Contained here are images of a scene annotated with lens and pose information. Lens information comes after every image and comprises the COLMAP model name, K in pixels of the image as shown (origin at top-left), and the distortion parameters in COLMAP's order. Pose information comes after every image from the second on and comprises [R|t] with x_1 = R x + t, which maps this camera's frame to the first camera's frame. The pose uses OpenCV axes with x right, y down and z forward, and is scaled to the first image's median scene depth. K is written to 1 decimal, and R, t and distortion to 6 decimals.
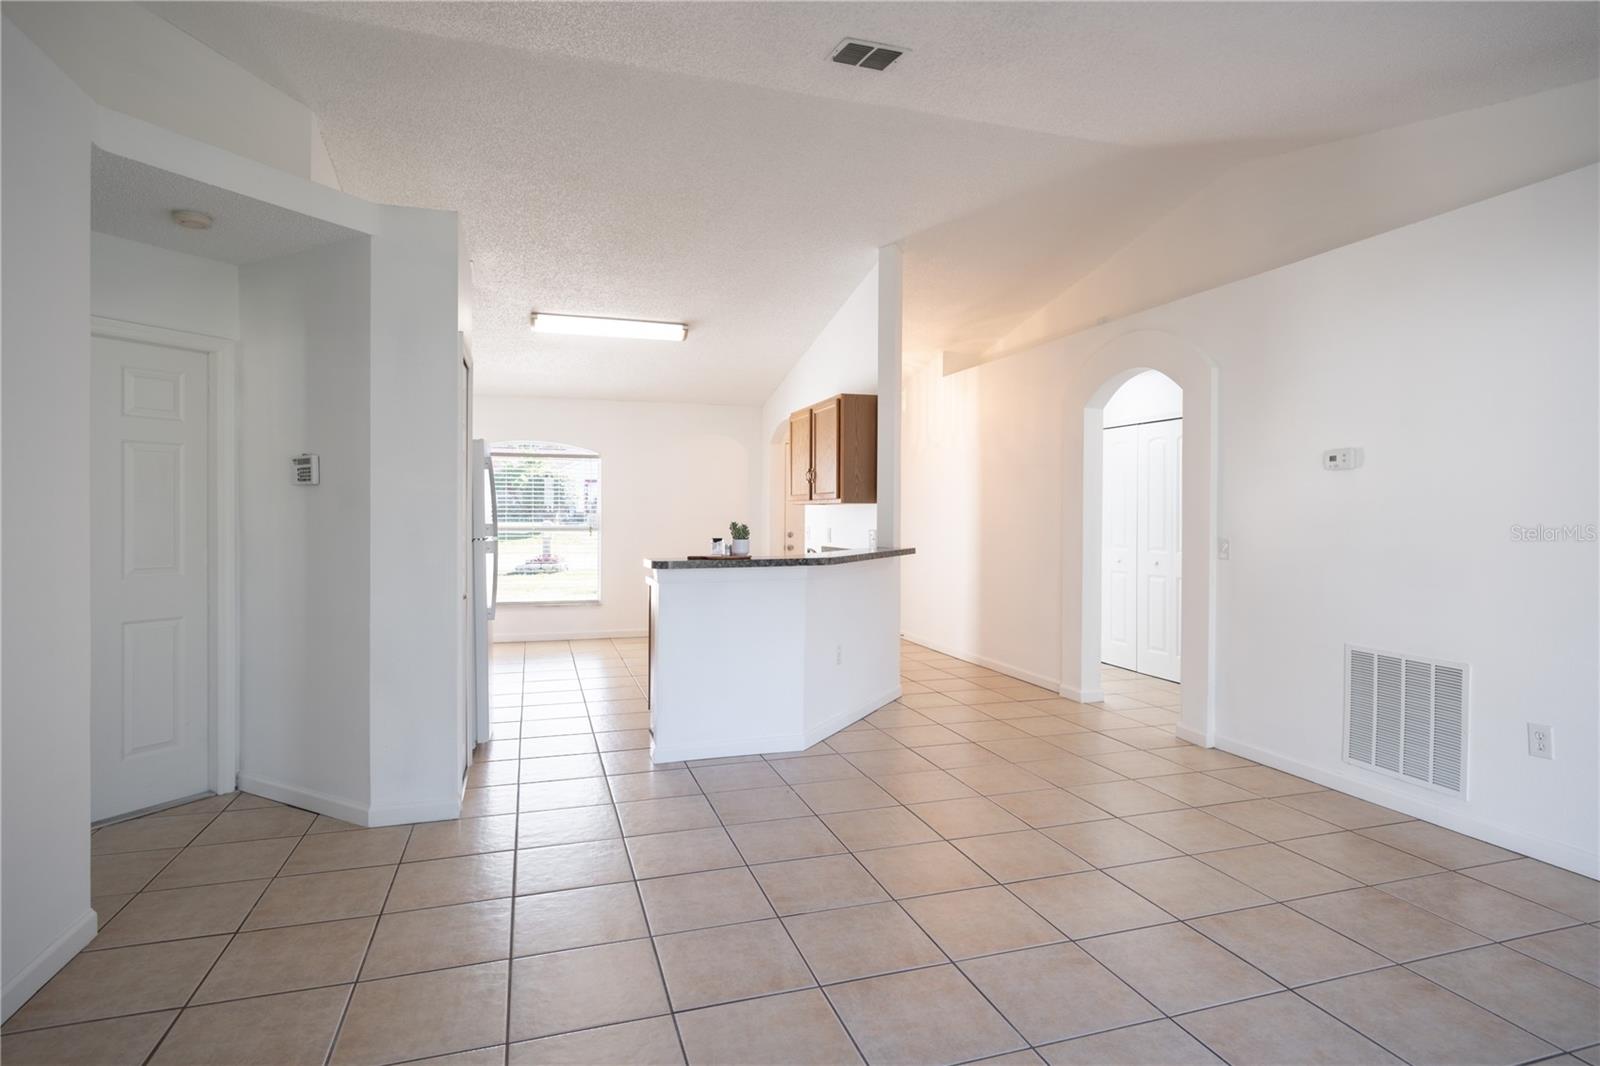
lens RADIAL K [[827.4, 0, 792.2], [0, 827.4, 526.1], [0, 0, 1]] dist [-0.014716, -0.000468]
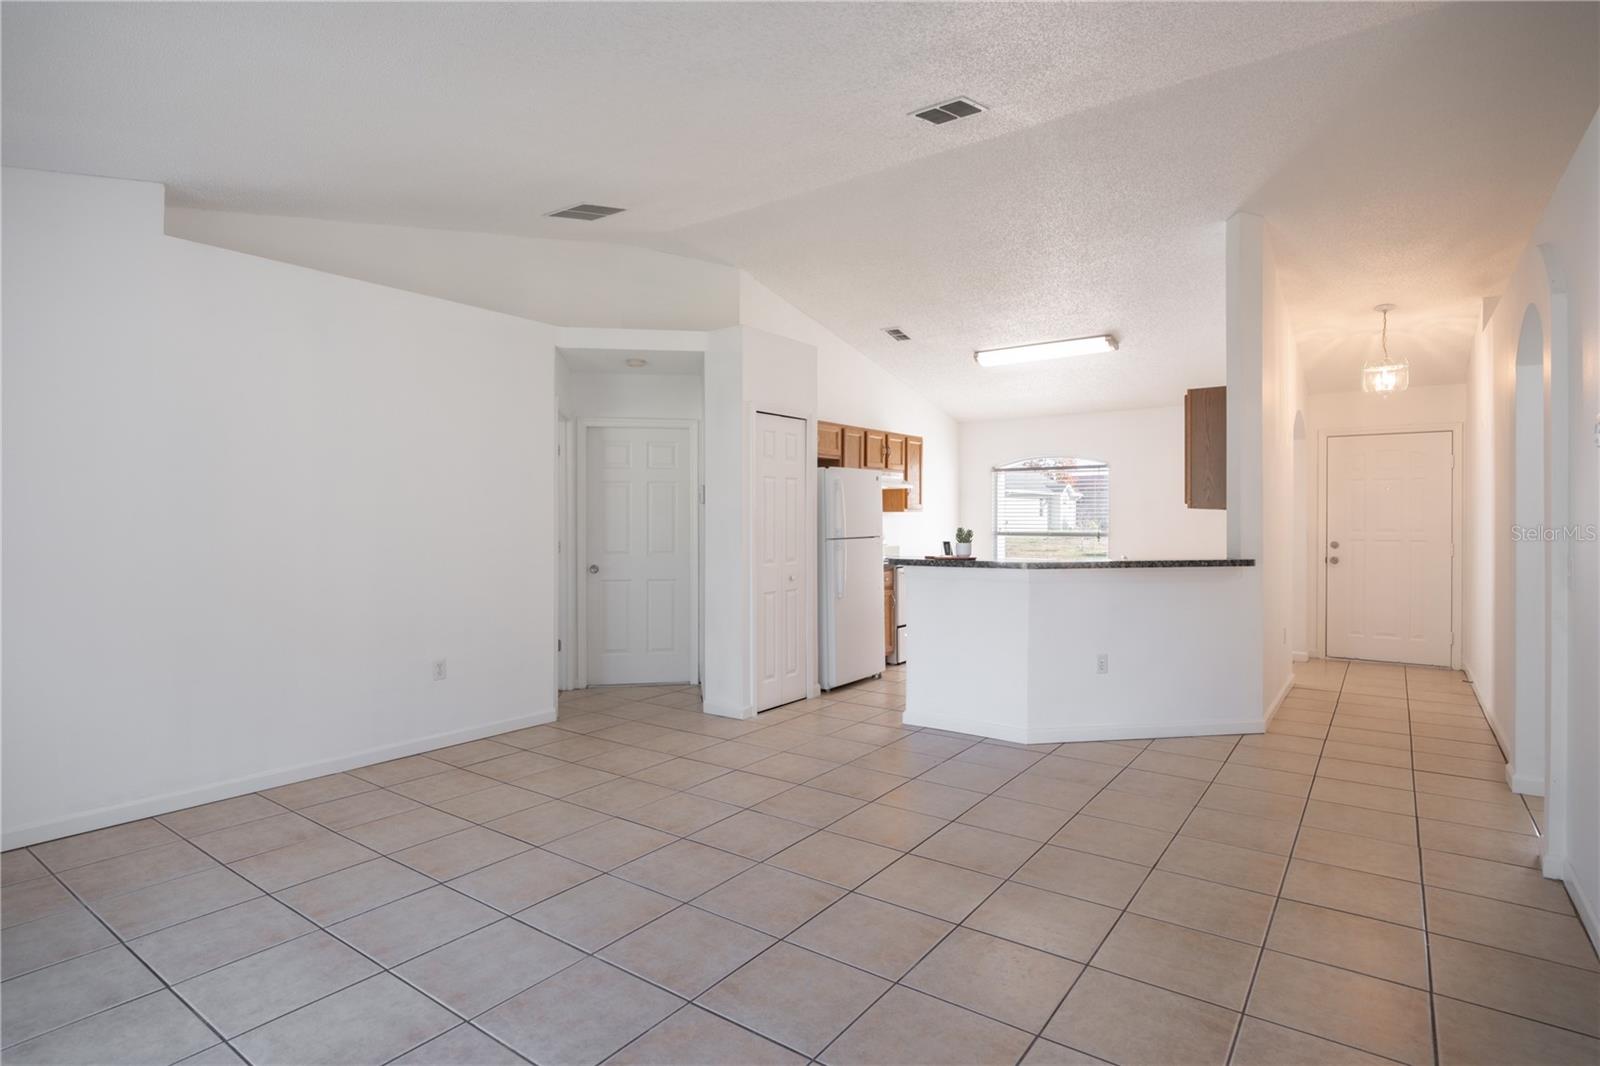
lens RADIAL K [[812.0, 0, 801.5], [0, 812.0, 525.6], [0, 0, 1]] dist [-0.002686, -0.000497]
pose [[0.596152, 0.001248, -0.802871, 0.696988], [-0.008743, 0.999950, -0.004938, -0.000534], [0.802824, 0.009963, 0.596133, 0.151481]]
